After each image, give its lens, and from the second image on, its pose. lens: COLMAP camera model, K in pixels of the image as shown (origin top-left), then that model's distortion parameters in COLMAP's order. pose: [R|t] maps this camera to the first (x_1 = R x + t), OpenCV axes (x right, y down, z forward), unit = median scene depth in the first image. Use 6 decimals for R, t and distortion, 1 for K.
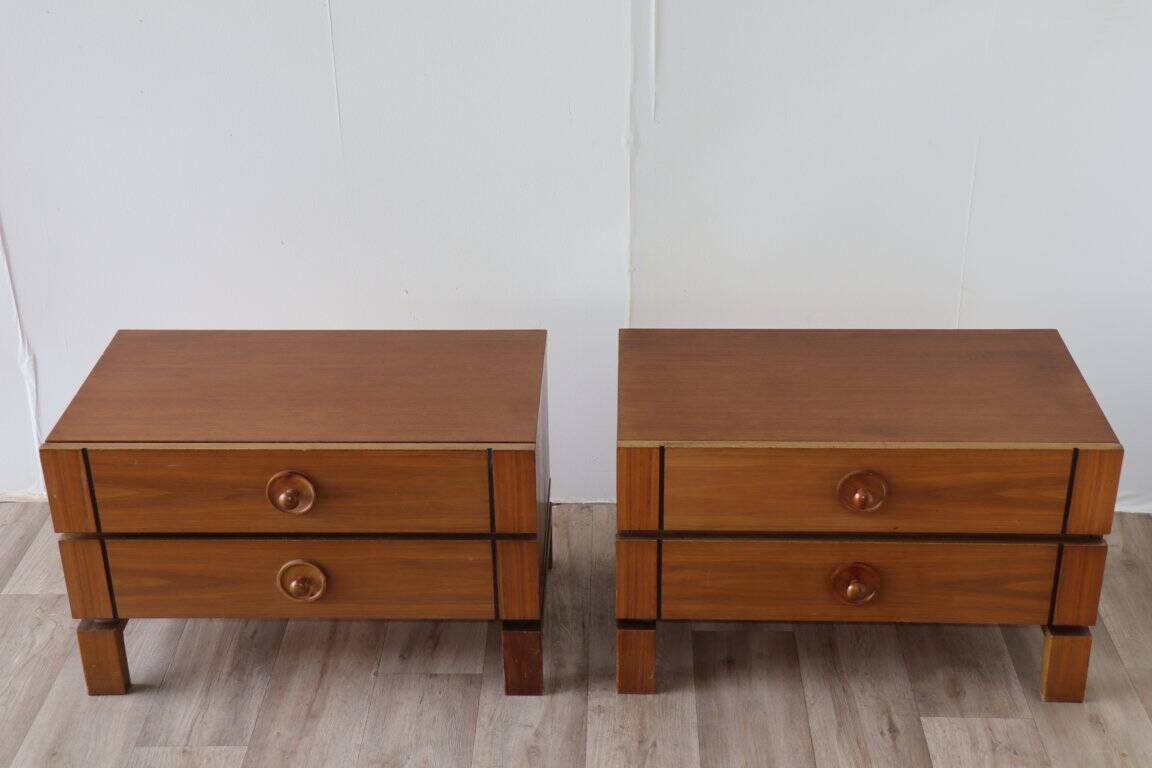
lens RADIAL K [[1593.9, 0, 576.0], [0, 1593.9, 384.0], [0, 0, 1]] dist [0.055372, 0.471785]
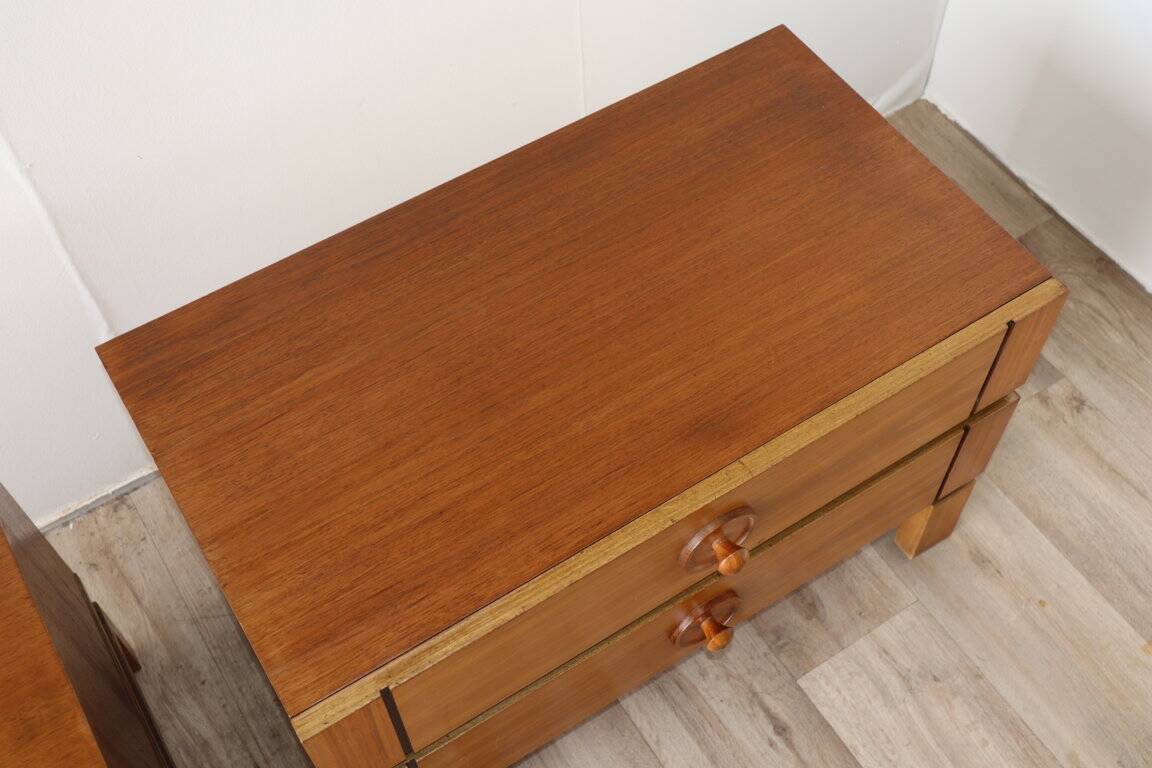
lens RADIAL K [[1317.5, 0, 576.0], [0, 1317.5, 384.0], [0, 0, 1]] dist [-0.019681, 0.276925]
pose [[0.828453, -0.467520, 0.308366, 0.020235], [0.265597, 0.812709, 0.518615, -0.218130], [-0.493075, -0.347747, 0.797464, 0.643203]]
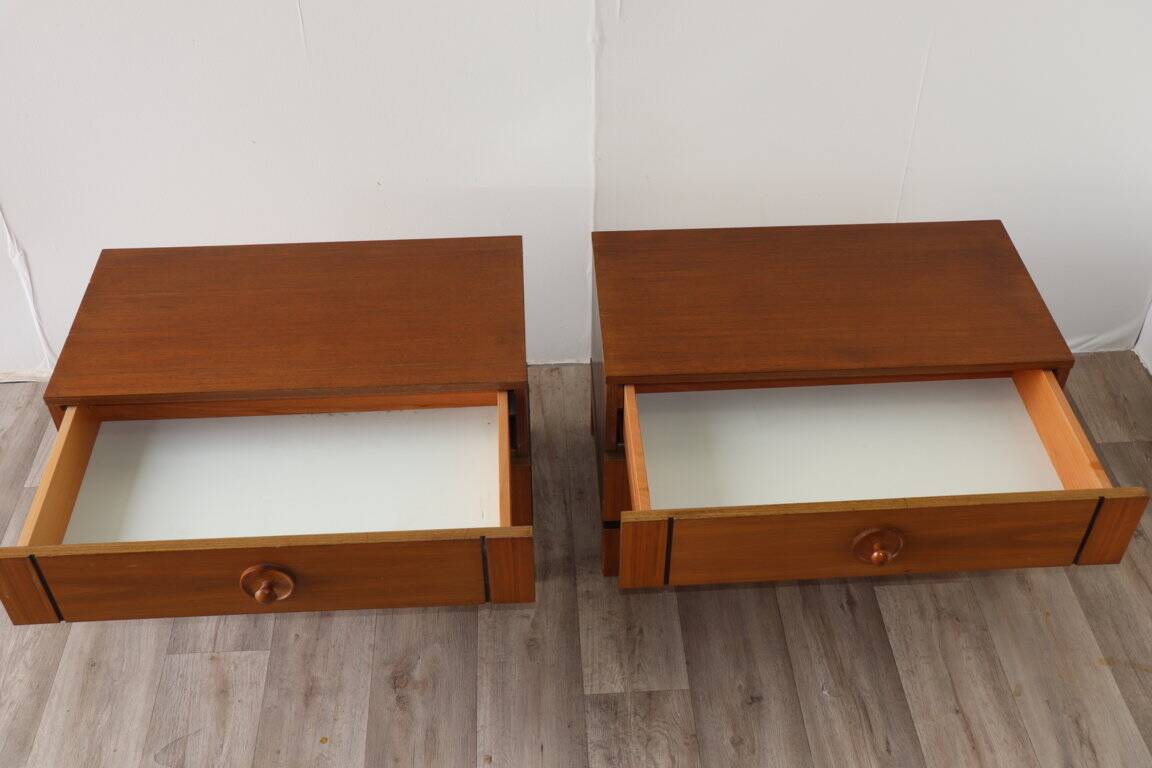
lens RADIAL K [[1245.4, 0, 576.0], [0, 1245.4, 384.0], [0, 0, 1]] dist [-0.049071, 0.228943]
pose [[0.996960, -0.044729, 0.063797, -0.042388], [0.027720, 0.968851, 0.246090, -0.150166], [-0.072817, -0.243573, 0.967145, 0.212058]]
